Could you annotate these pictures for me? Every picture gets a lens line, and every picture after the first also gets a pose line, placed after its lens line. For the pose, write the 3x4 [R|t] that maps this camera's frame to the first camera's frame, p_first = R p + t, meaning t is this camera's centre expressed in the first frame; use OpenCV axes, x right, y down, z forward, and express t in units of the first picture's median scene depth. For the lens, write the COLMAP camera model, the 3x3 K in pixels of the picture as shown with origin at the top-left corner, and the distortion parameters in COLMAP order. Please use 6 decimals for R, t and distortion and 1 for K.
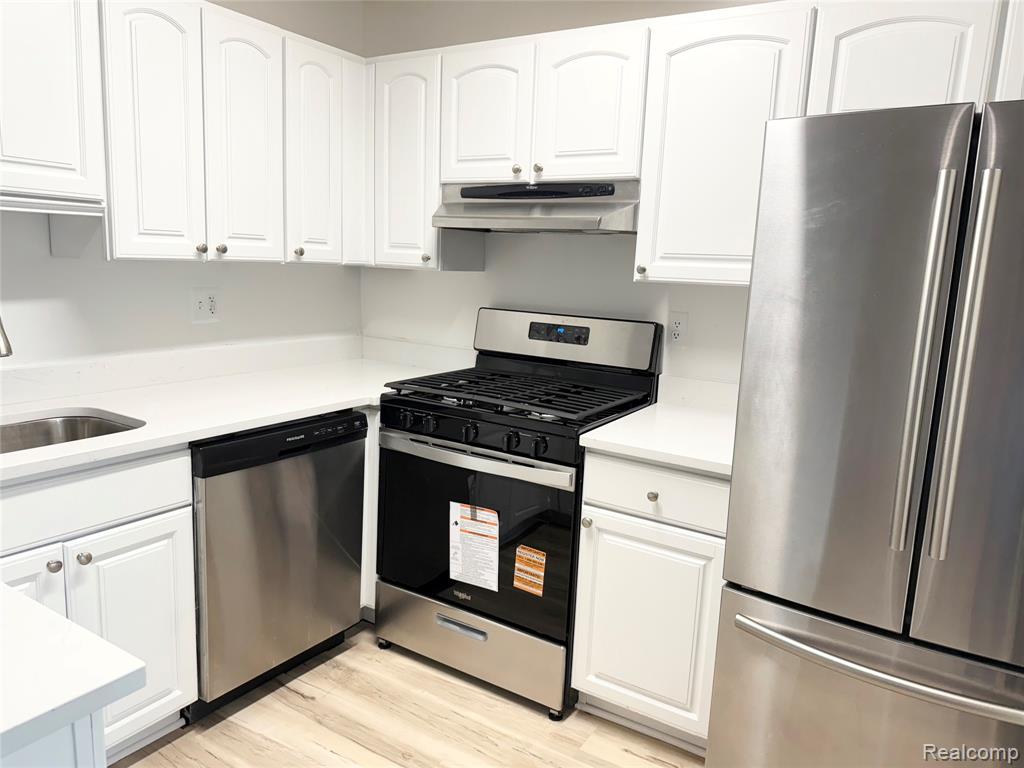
lens RADIAL K [[717.9, 0, 508.9], [0, 717.9, 386.5], [0, 0, 1]] dist [0.075760, -0.103119]
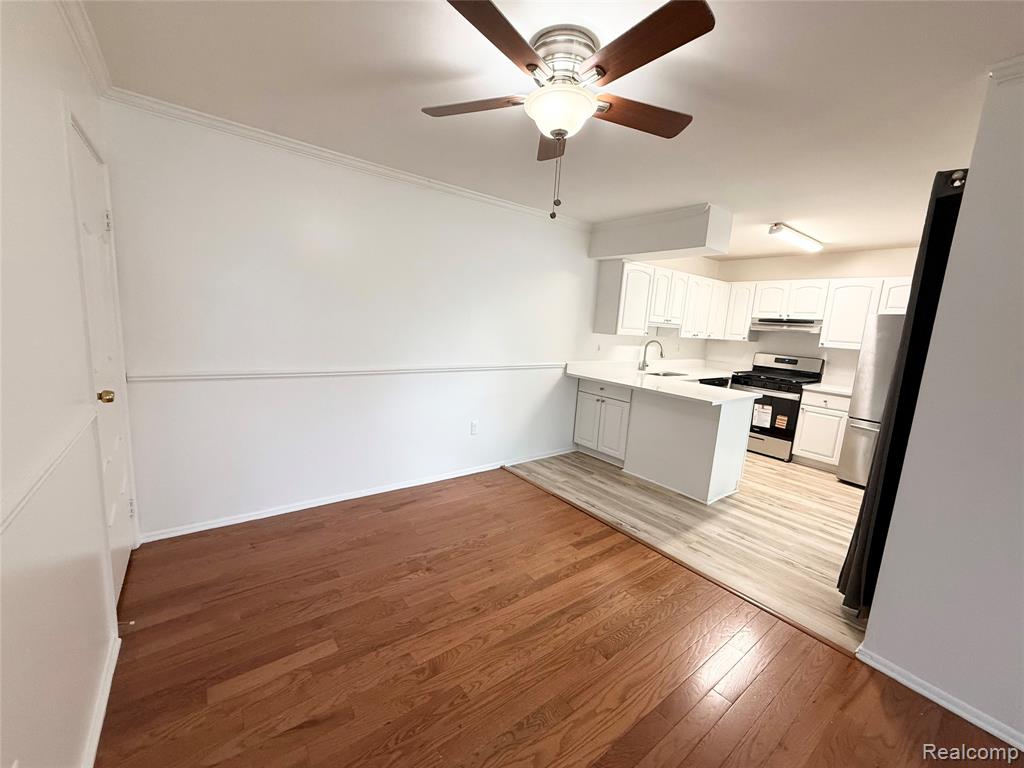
lens RADIAL K [[407.1, 0, 506.4], [0, 407.1, 382.1], [0, 0, 1]] dist [0.001289, 0.000078]
pose [[0.934634, 0.071339, -0.348382, -0.564723], [-0.085550, 0.996006, -0.025556, 0.215359], [0.345167, 0.053689, 0.937004, -1.447531]]
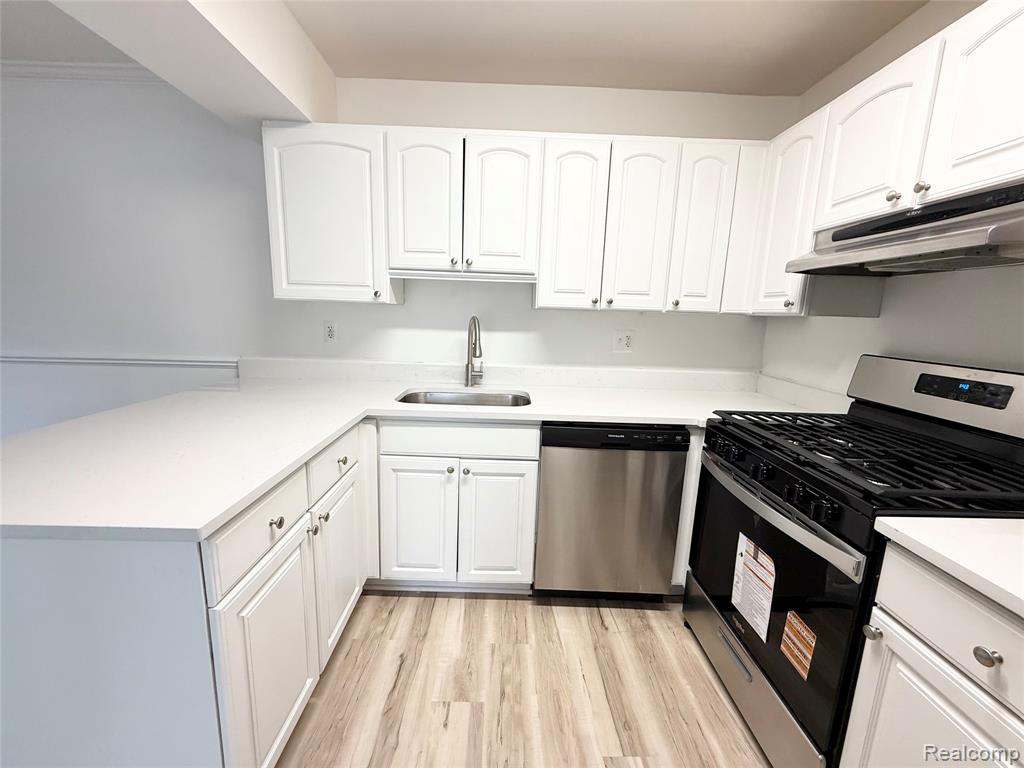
lens RADIAL K [[407.1, 0, 507.6], [0, 407.1, 383.9], [0, 0, 1]] dist [0.001289, 0.000078]
pose [[0.543273, 0.122899, -0.830512, 0.201925], [-0.154643, 0.986950, 0.044891, -0.026503], [0.825191, 0.104044, 0.555189, 0.374750]]
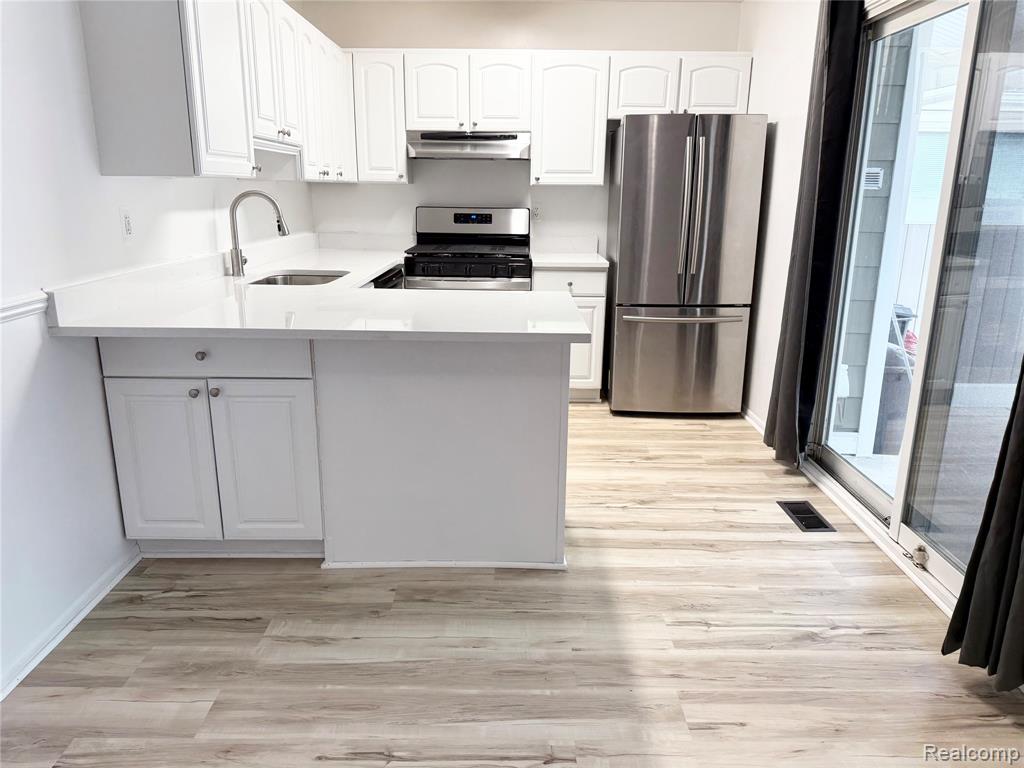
lens RADIAL K [[717.9, 0, 507.9], [0, 717.9, 390.0], [0, 0, 1]] dist [0.075760, -0.103119]
pose [[0.849818, -0.175105, 0.497139, -0.945061], [0.120114, 0.982723, 0.140815, 0.118627], [-0.513207, -0.059954, 0.856168, -0.686575]]
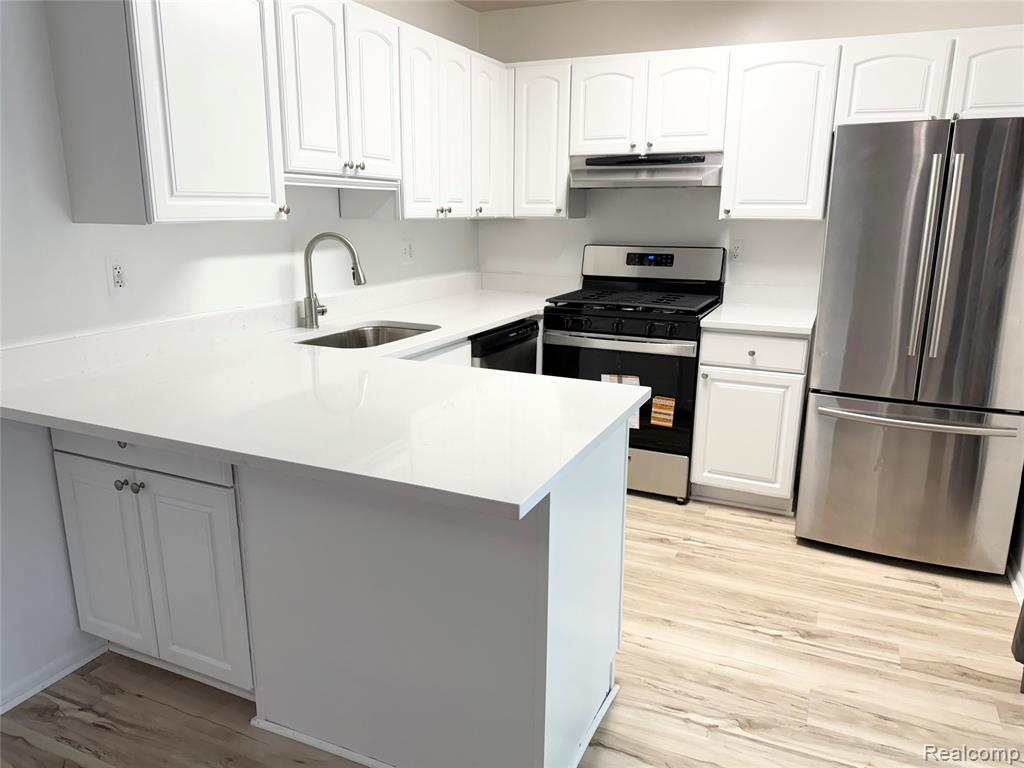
lens RADIAL K [[717.9, 0, 512.0], [0, 717.9, 388.7], [0, 0, 1]] dist [0.075760, -0.103119]
pose [[0.990508, -0.066227, 0.120450, -0.455530], [0.057092, 0.995335, 0.077770, 0.063214], [-0.125038, -0.070155, 0.989668, -0.470732]]
